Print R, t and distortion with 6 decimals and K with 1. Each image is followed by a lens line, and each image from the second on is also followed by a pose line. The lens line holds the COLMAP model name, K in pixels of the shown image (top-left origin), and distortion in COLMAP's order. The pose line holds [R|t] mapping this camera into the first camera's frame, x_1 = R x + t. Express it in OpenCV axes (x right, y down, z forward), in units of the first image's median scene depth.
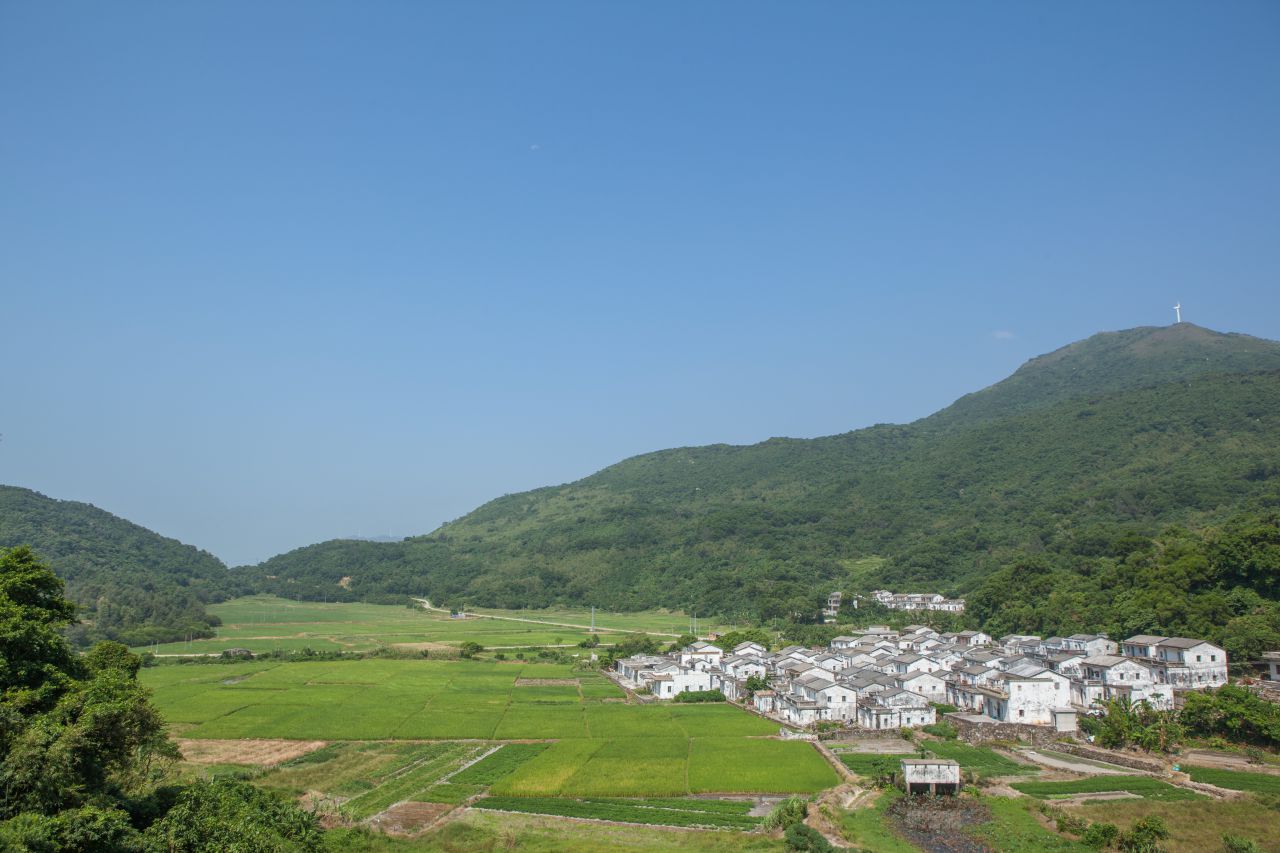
lens RADIAL K [[874.5, 0, 638.7], [0, 874.5, 426.1], [0, 0, 1]] dist [-0.107576, 0.075503]
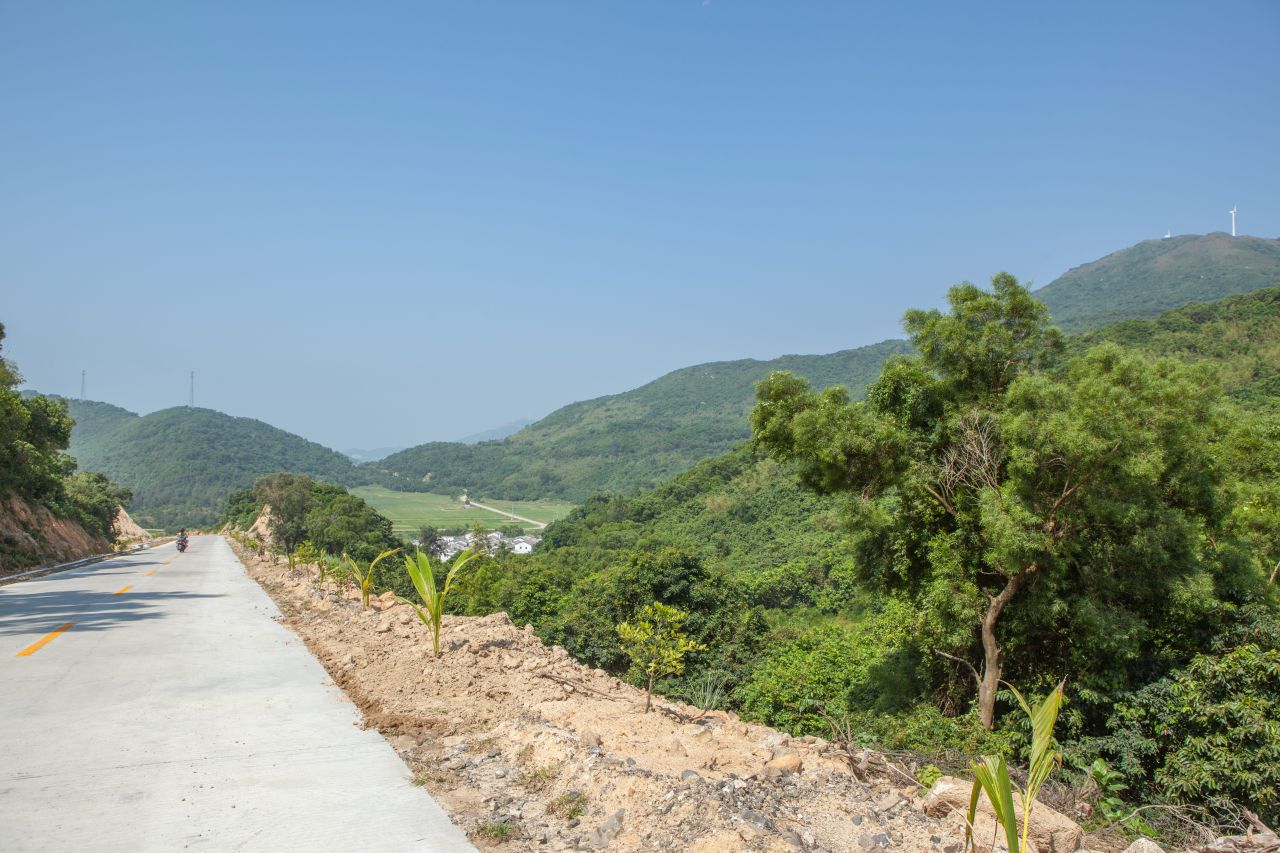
lens RADIAL K [[874.5, 0, 641.6], [0, 874.5, 428.8], [0, 0, 1]] dist [-0.107576, 0.075503]
pose [[0.979038, 0.002449, -0.203664, 0.983340], [0.026773, 0.989704, 0.140603, -0.282590], [0.201911, -0.143109, 0.968892, -0.901907]]
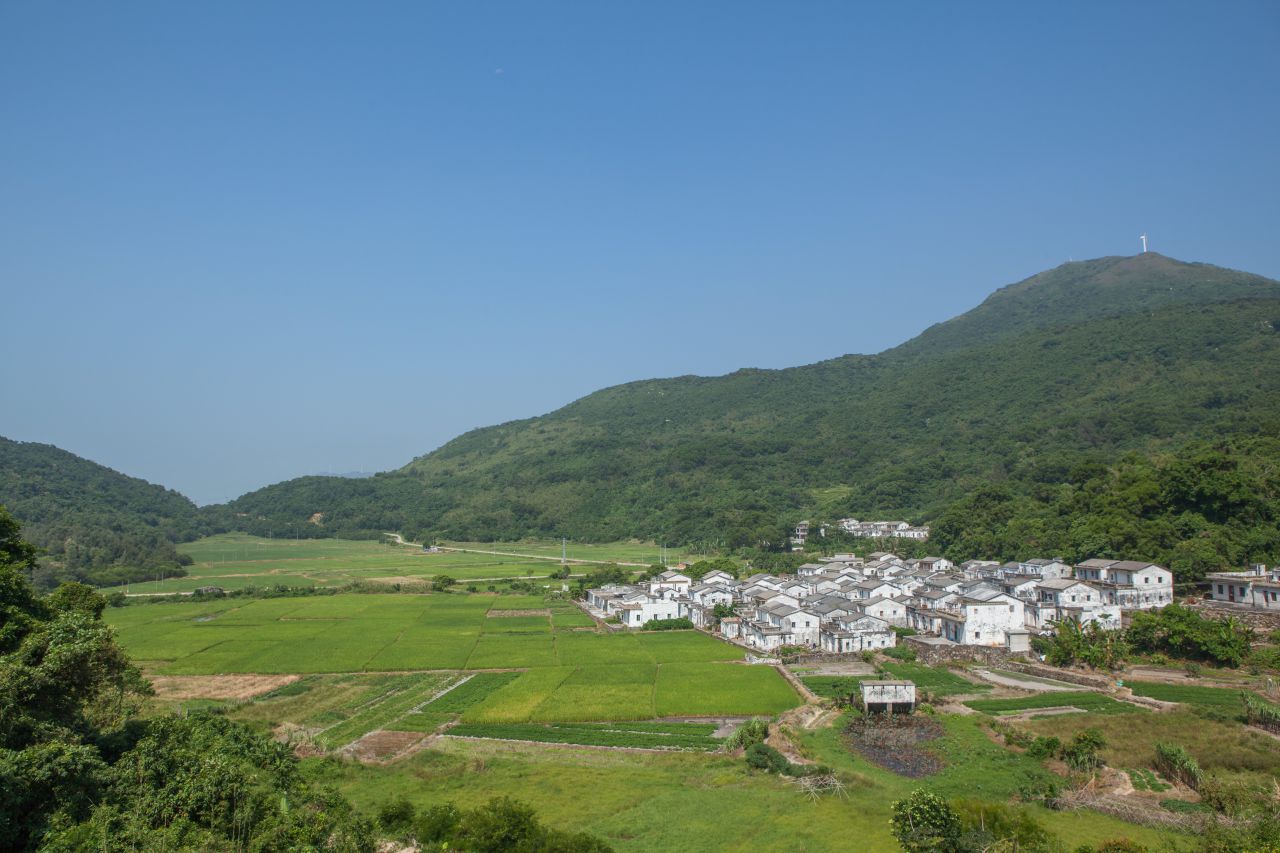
lens RADIAL K [[874.5, 0, 639.2], [0, 874.5, 426.6], [0, 0, 1]] dist [-0.107576, 0.075503]
pose [[0.999365, -0.012102, 0.033523, 0.004229], [0.009445, 0.996884, 0.078318, -0.000706], [-0.034366, -0.077952, 0.996365, -0.002779]]
